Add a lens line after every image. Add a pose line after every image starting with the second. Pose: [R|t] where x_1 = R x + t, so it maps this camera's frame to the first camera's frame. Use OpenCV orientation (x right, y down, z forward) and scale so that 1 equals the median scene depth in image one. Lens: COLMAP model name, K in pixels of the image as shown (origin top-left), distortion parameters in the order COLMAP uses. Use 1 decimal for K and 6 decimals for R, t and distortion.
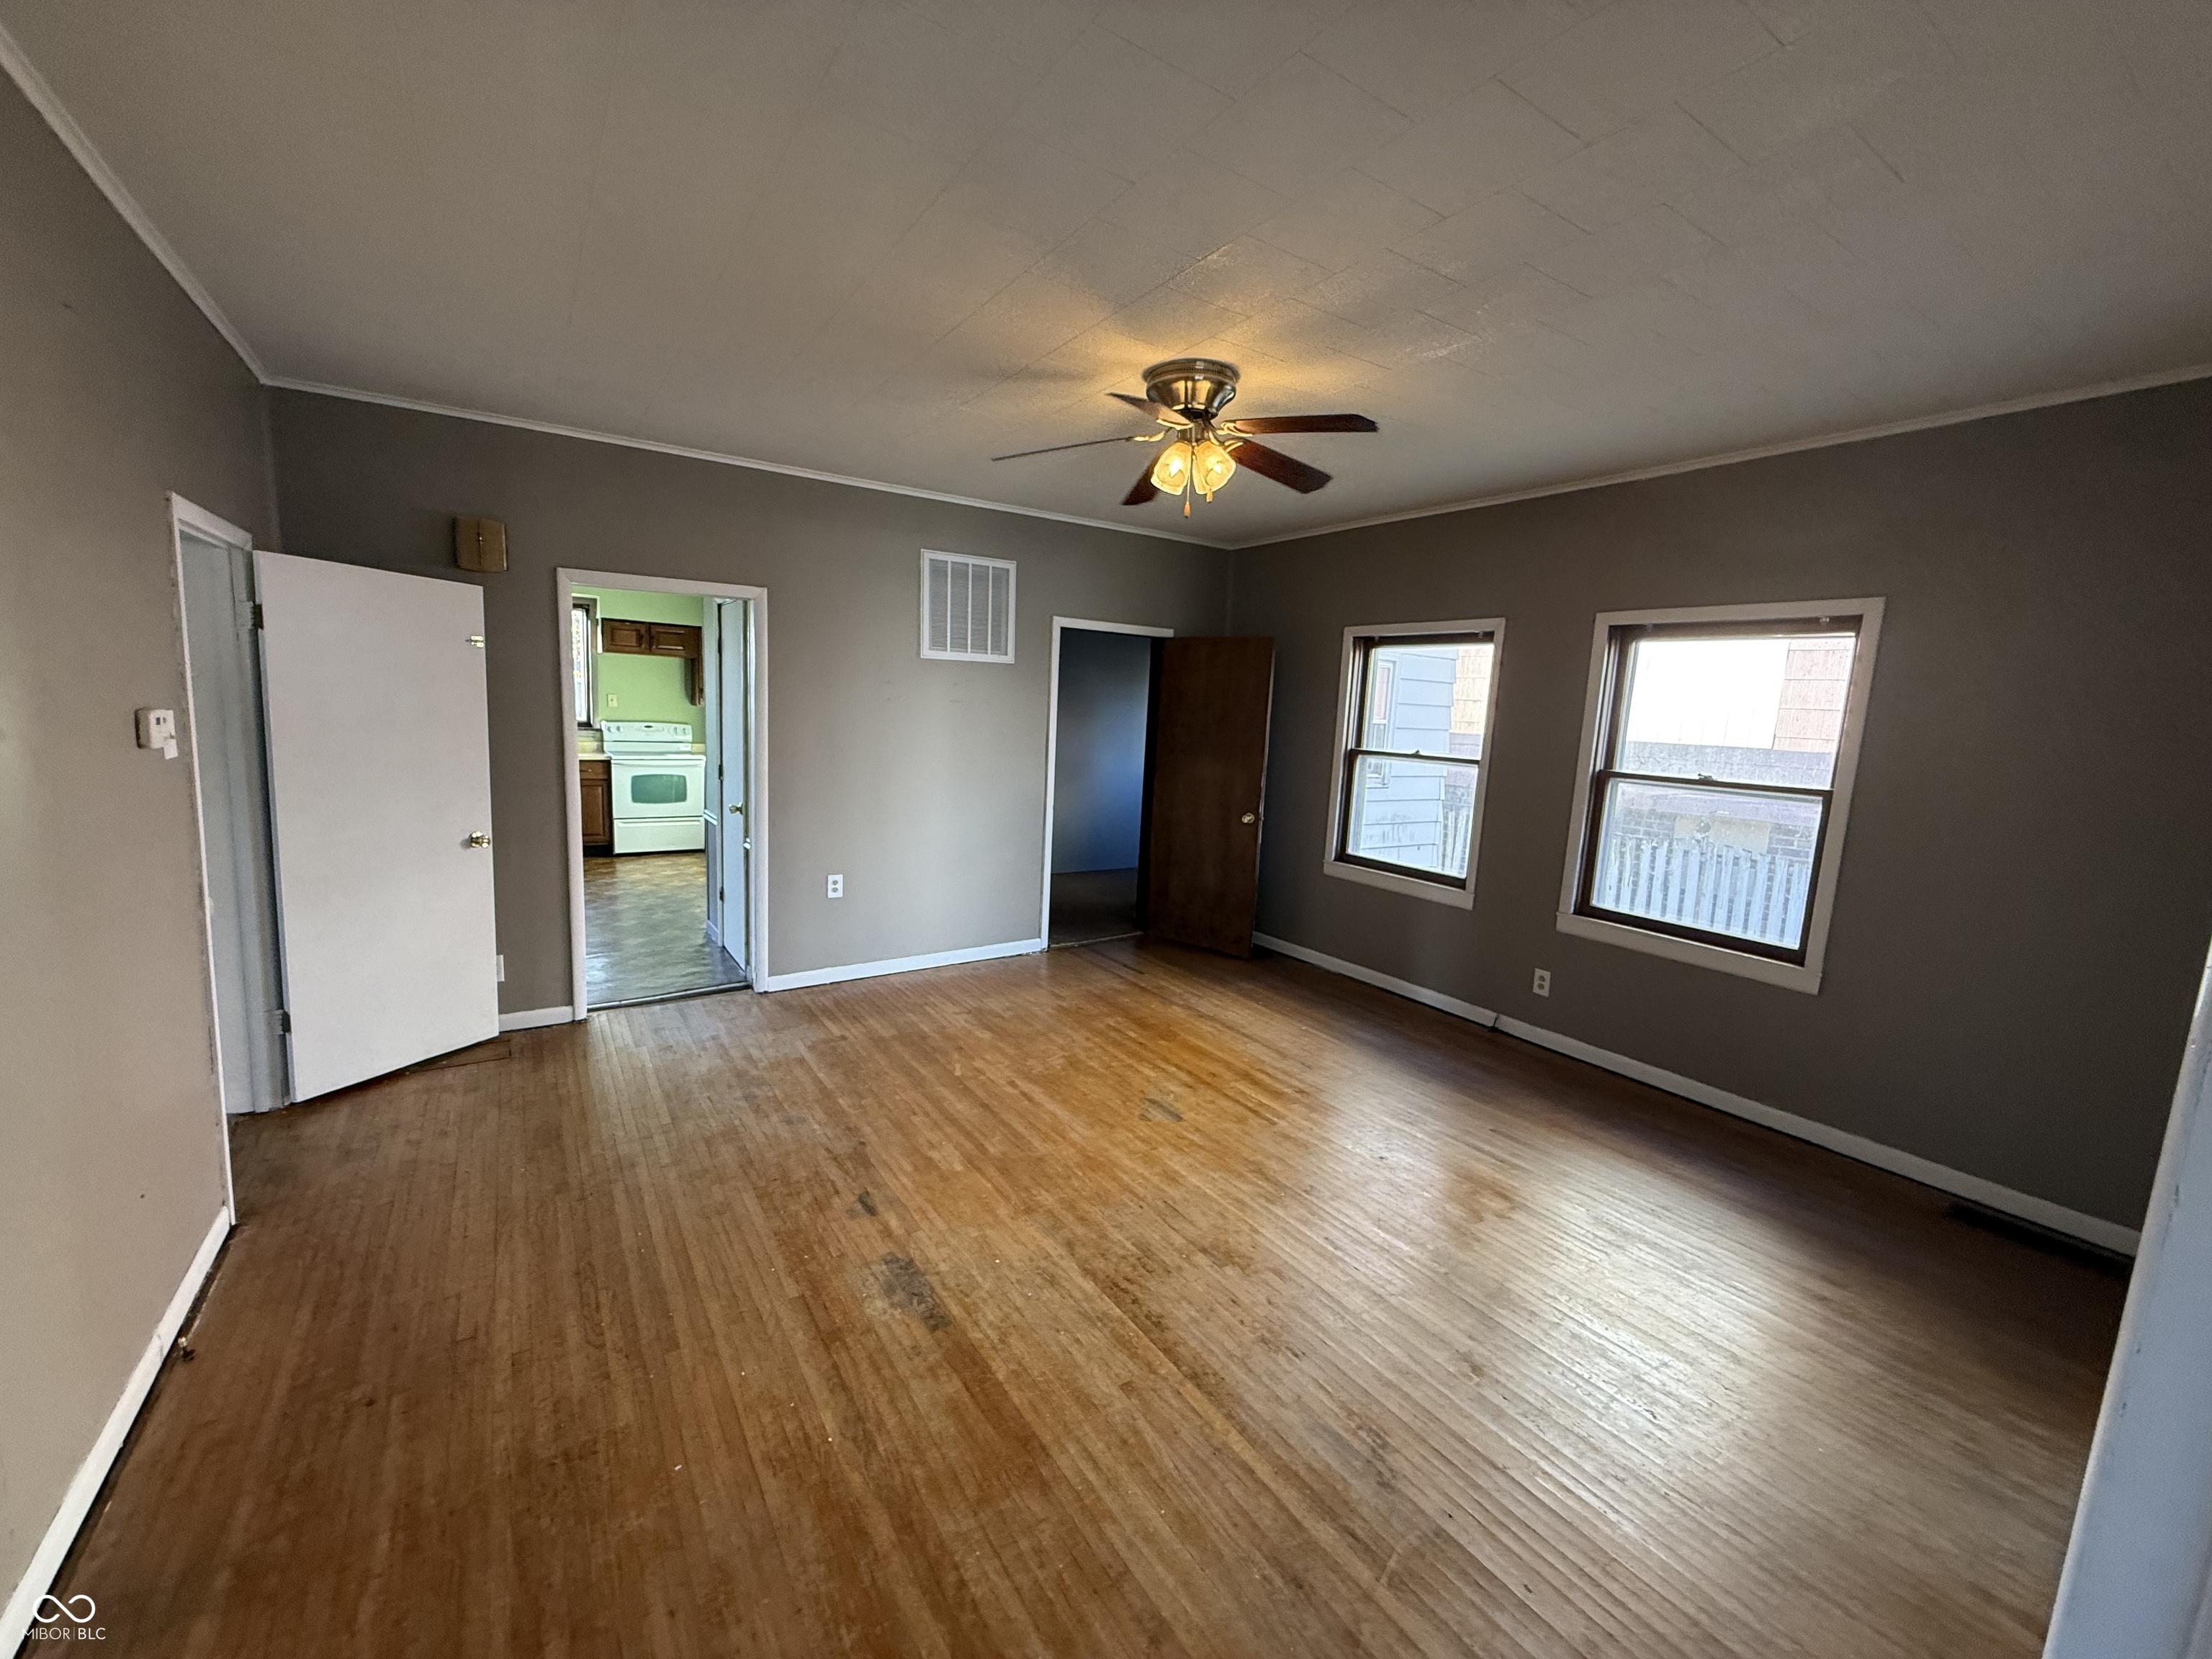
lens RADIAL K [[881.3, 0, 1106.0], [0, 881.3, 829.5], [0, 0, 1]] dist [-0.000353, -0.000003]
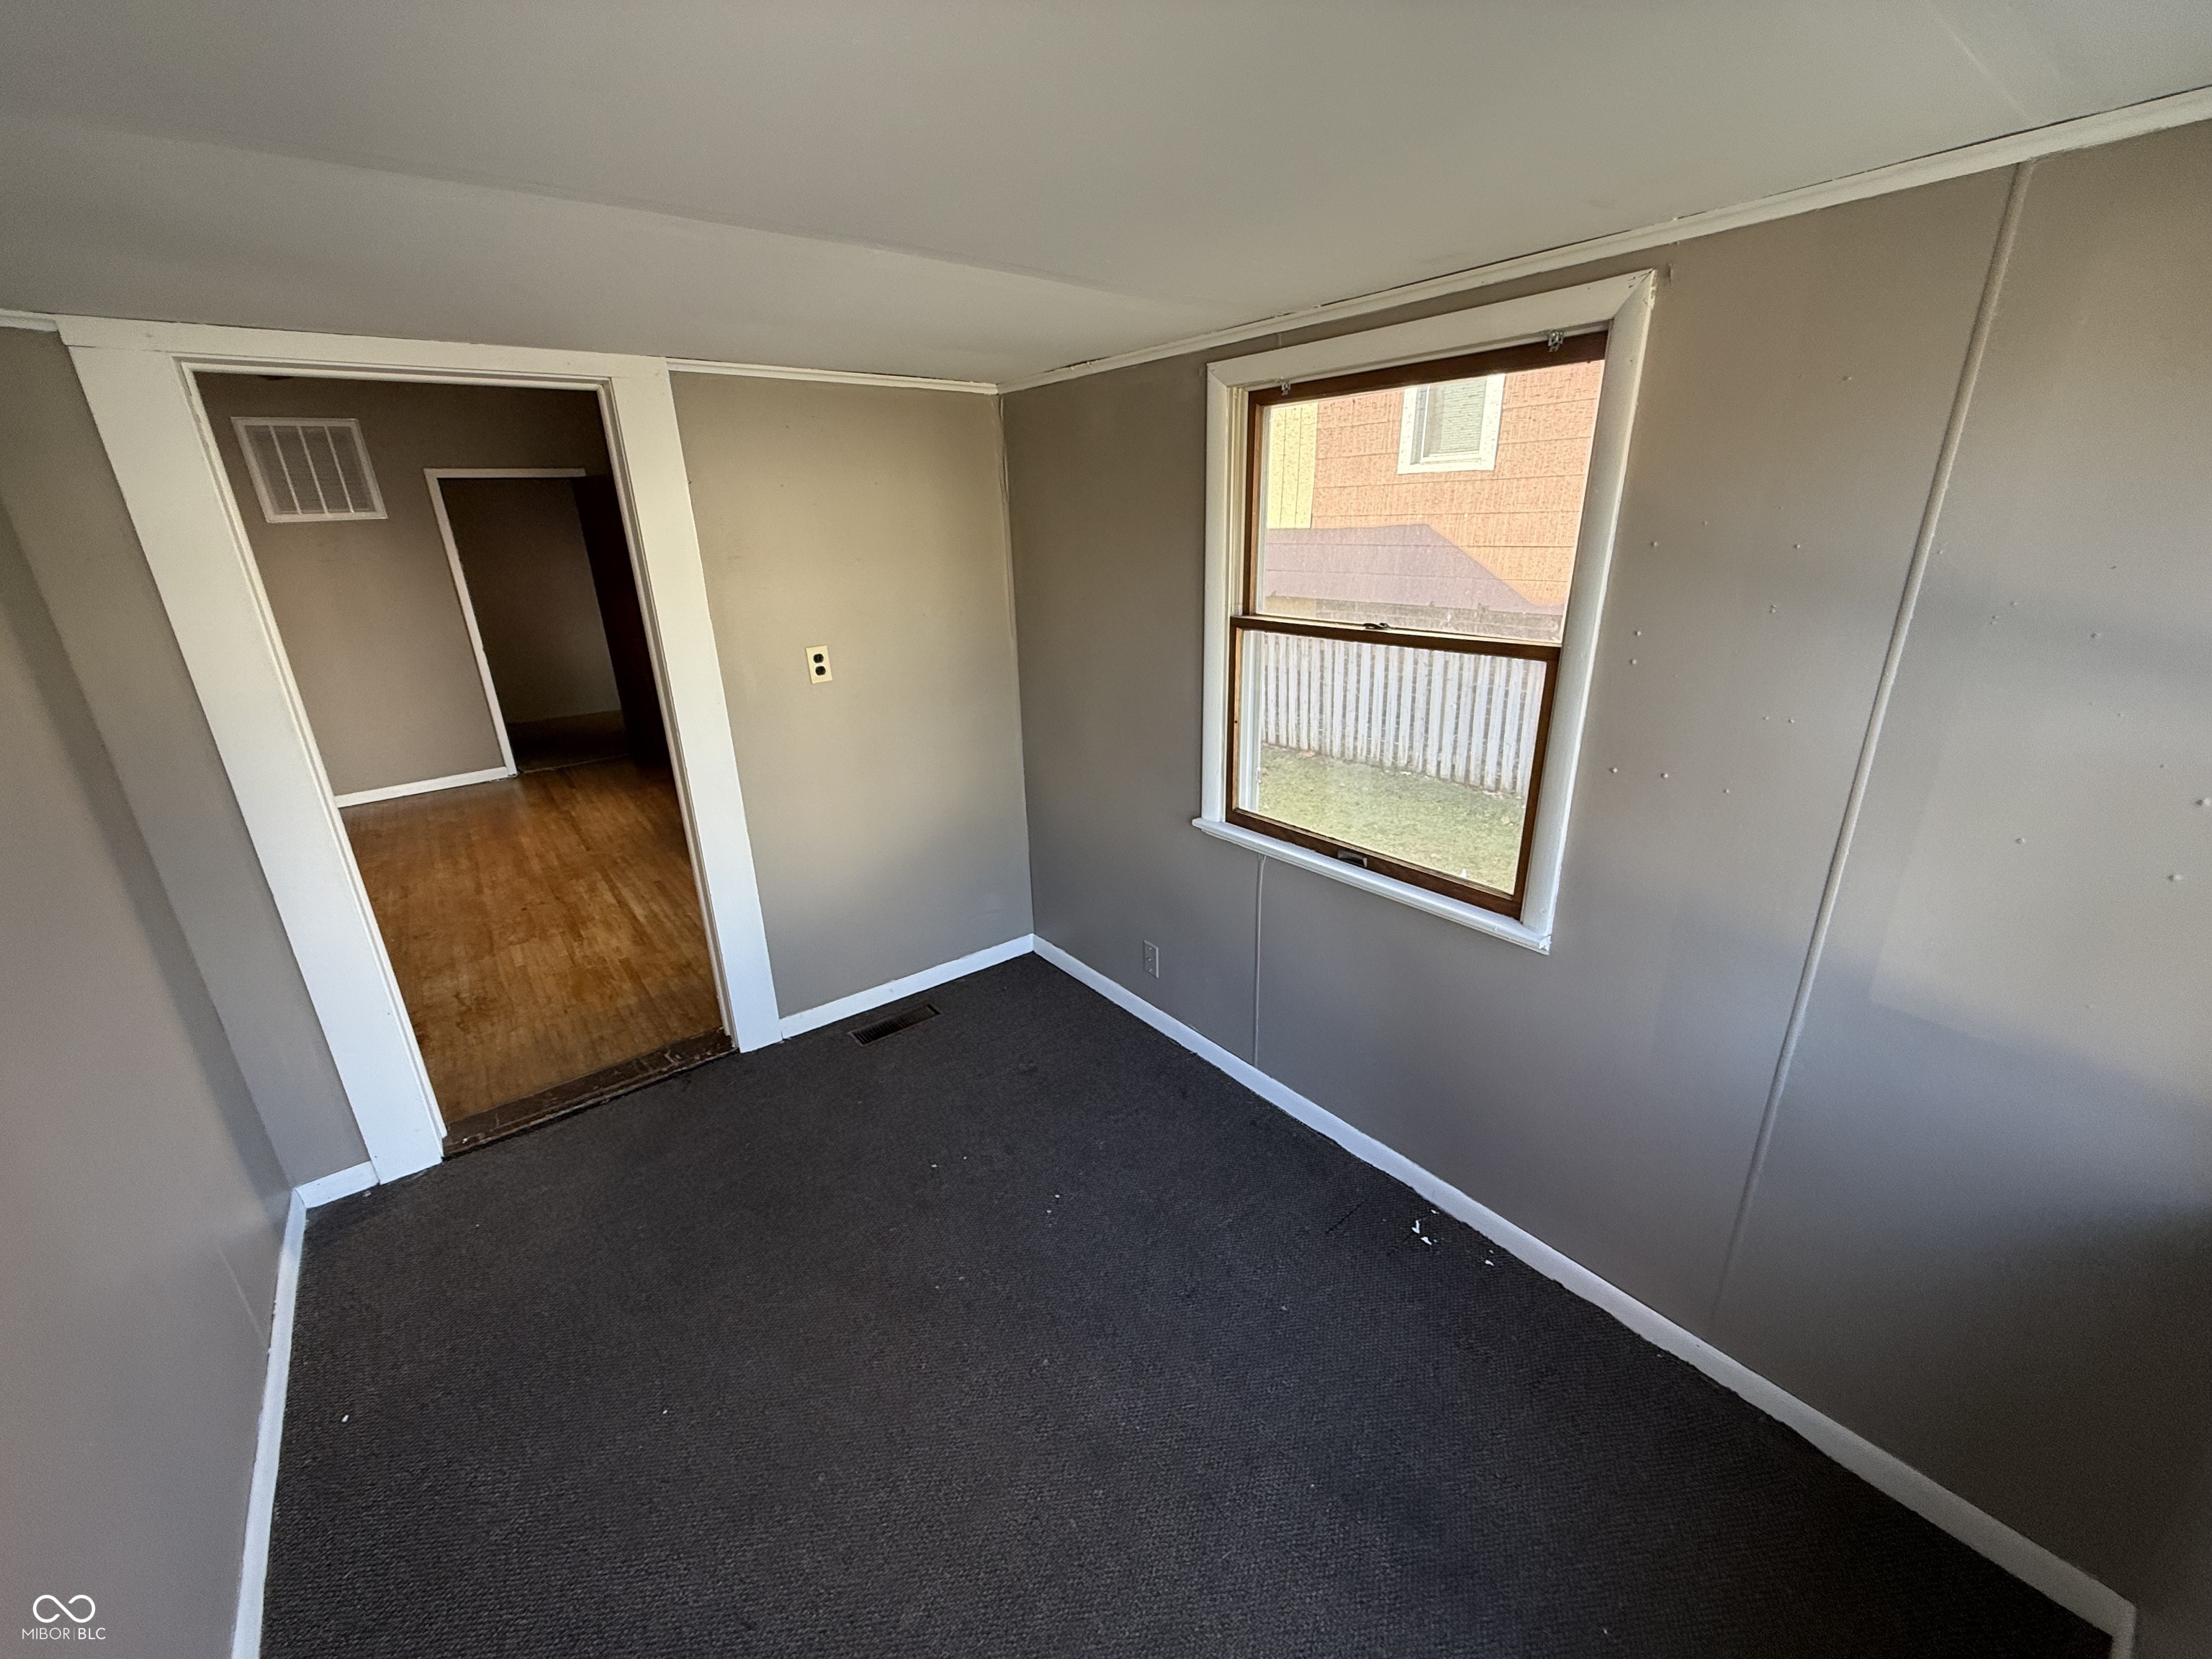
lens RADIAL K [[881.3, 0, 1106.0], [0, 881.3, 829.5], [0, 0, 1]] dist [-0.000353, -0.000003]
pose [[0.994779, -0.096335, 0.033672, 1.040826], [0.087571, 0.975246, 0.203046, 0.062685], [-0.052399, -0.199037, 0.978590, -0.275521]]
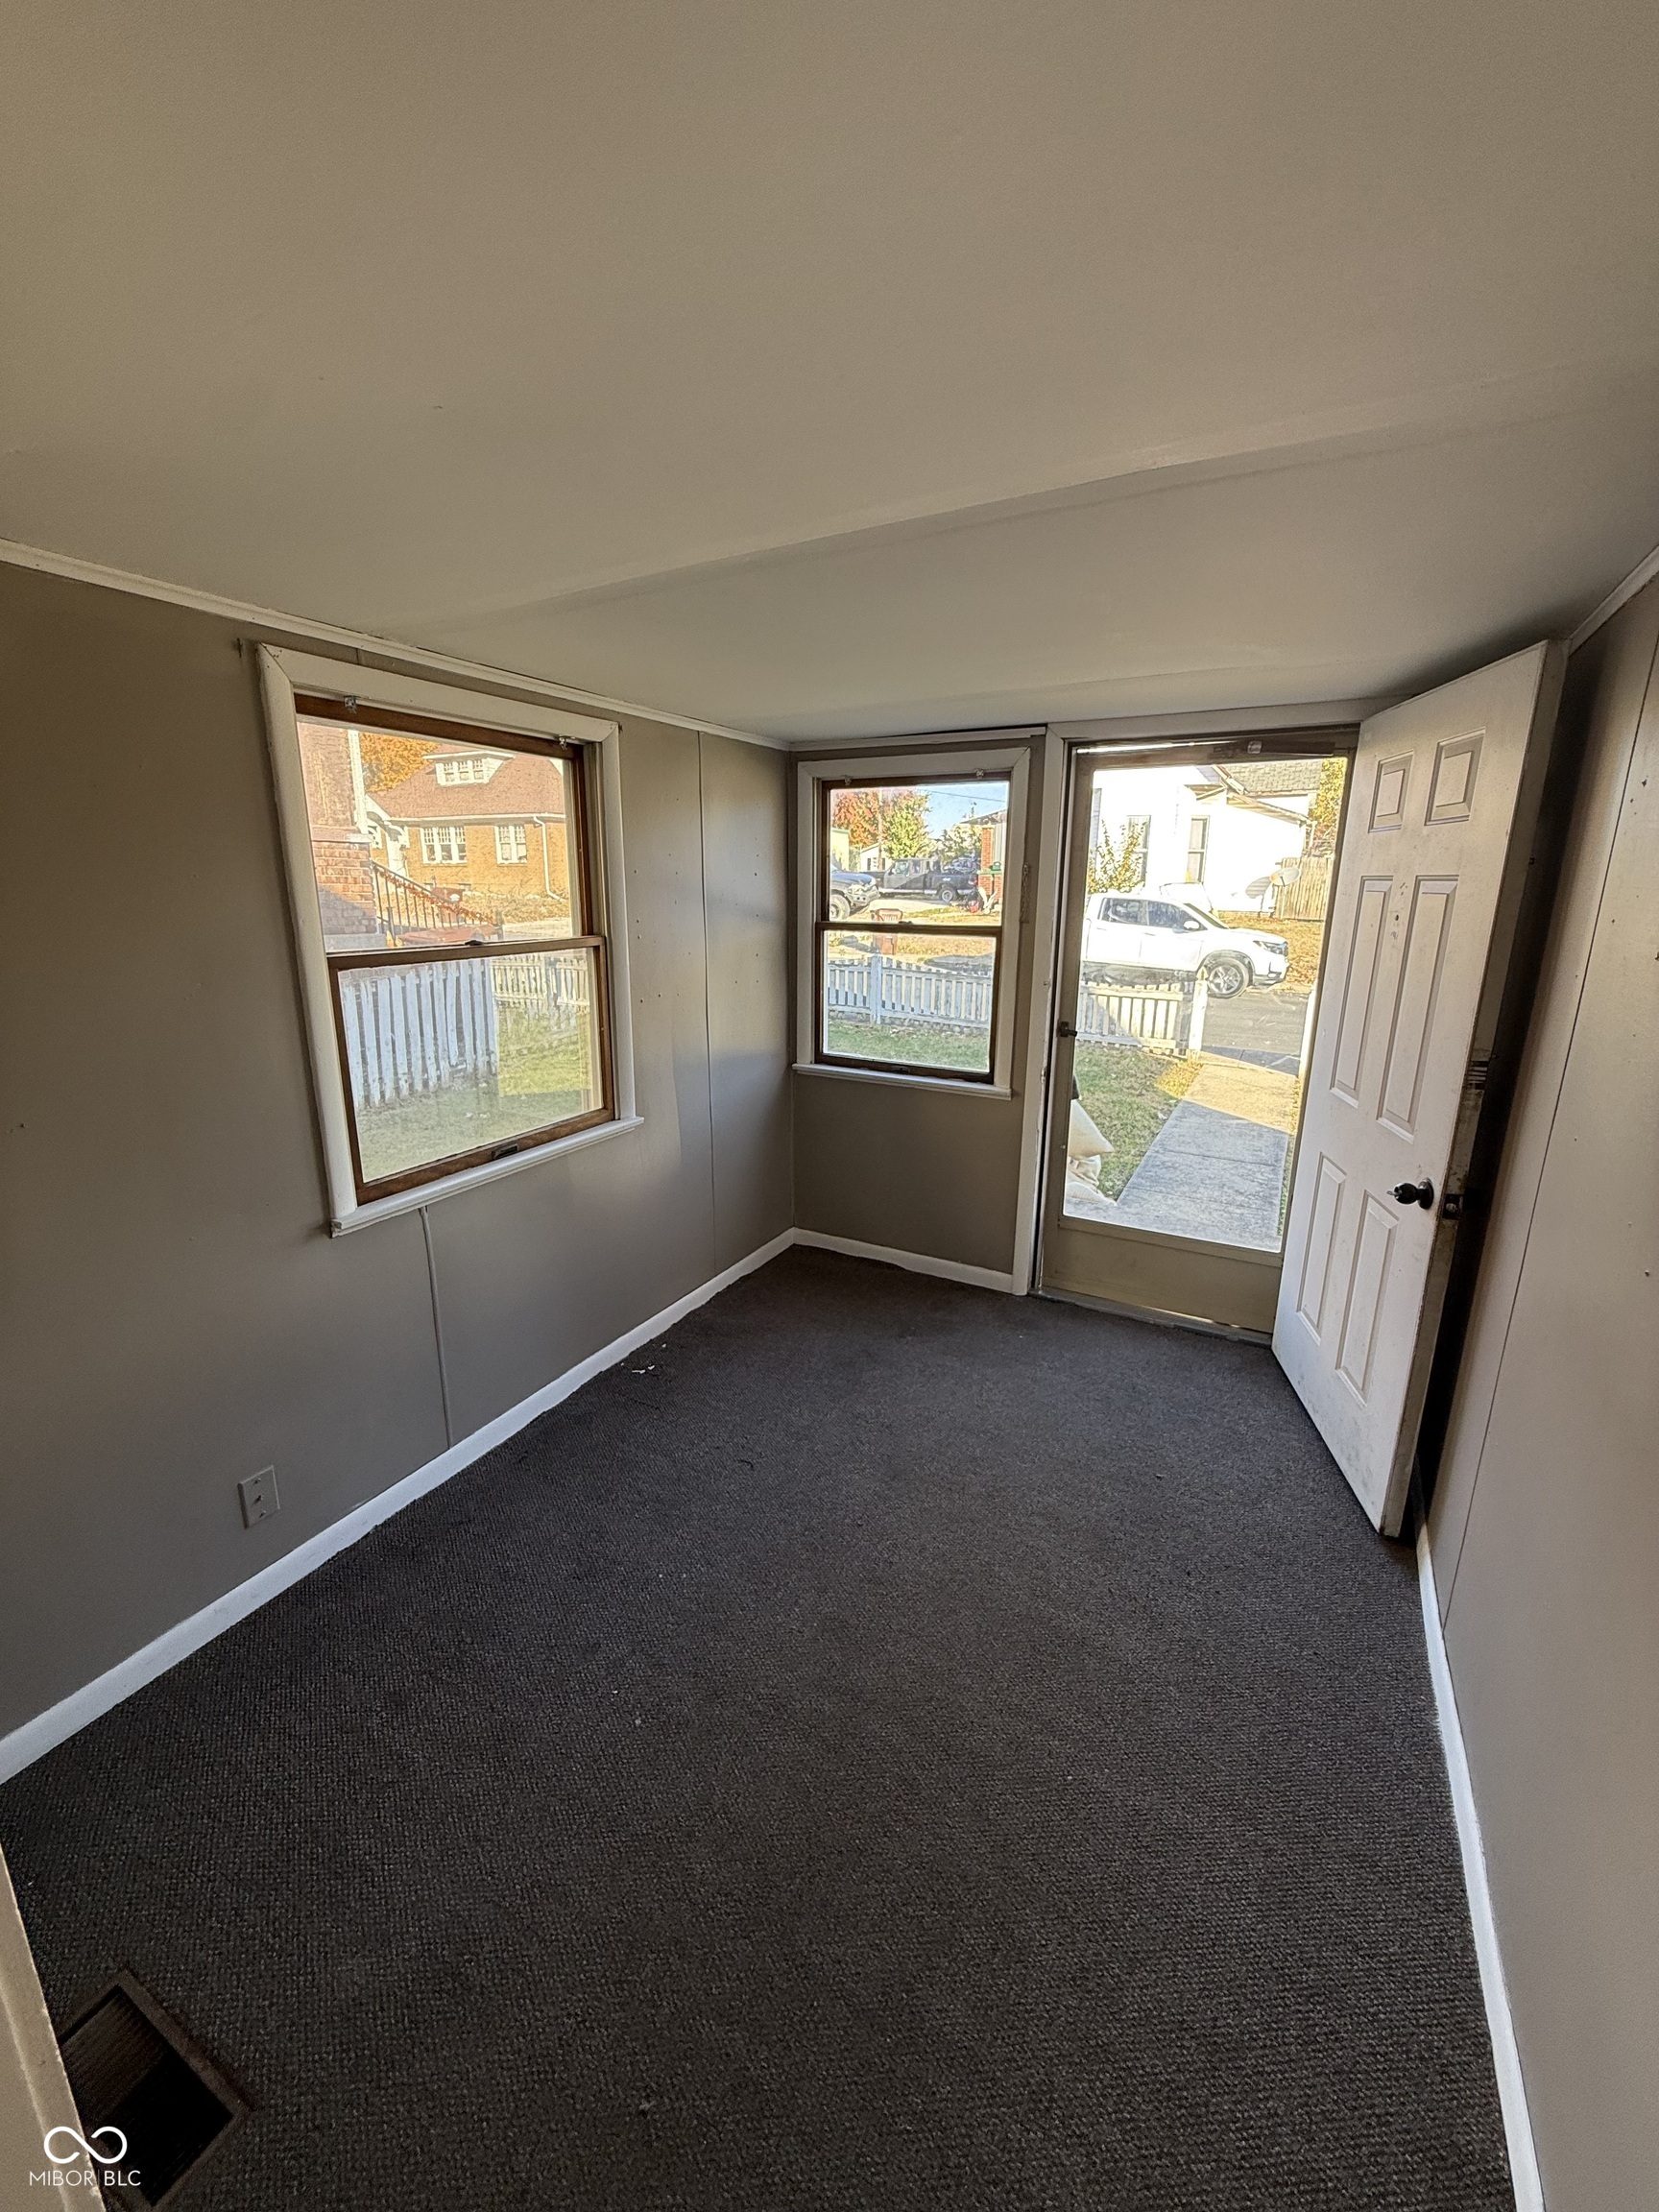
lens RADIAL K [[881.3, 0, 825.1], [0, 881.3, 1097.6], [0, 0, 1]] dist [-0.000353, -0.000003]
pose [[-0.458307, -0.263325, 0.848890, 0.537201], [0.094441, 0.935269, 0.341107, -0.027037], [-0.883762, 0.236501, -0.403772, 0.382375]]
